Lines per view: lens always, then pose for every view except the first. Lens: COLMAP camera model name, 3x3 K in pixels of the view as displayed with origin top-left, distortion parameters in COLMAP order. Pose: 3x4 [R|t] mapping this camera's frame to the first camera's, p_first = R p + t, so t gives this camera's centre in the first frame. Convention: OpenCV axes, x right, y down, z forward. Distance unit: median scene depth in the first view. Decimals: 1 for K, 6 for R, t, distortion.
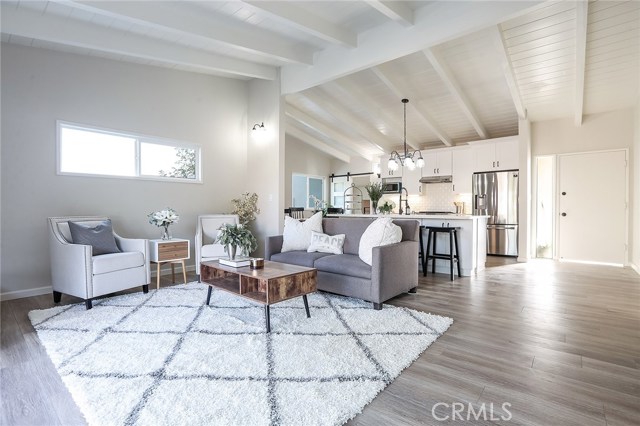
lens RADIAL K [[311.2, 0, 320.0], [0, 311.2, 213.0], [0, 0, 1]] dist [-0.002292, -0.000295]
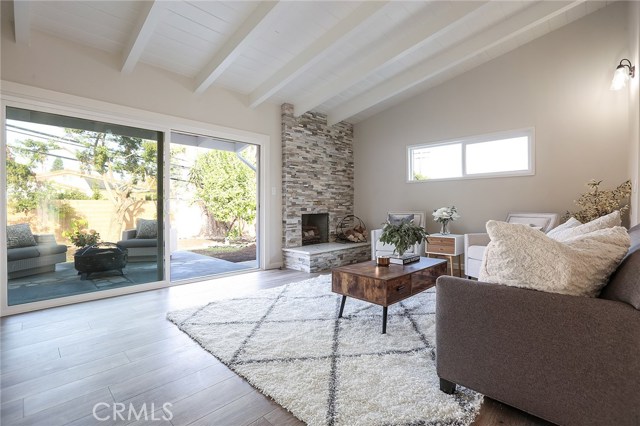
lens RADIAL K [[295.8, 0, 322.8], [0, 295.8, 210.3], [0, 0, 1]] dist [-0.000633, -0.000016]
pose [[-0.057781, 0.017576, -0.998175, 0.696379], [-0.006387, 0.999818, 0.017975, -0.017140], [0.998309, 0.007414, -0.057659, 0.778528]]
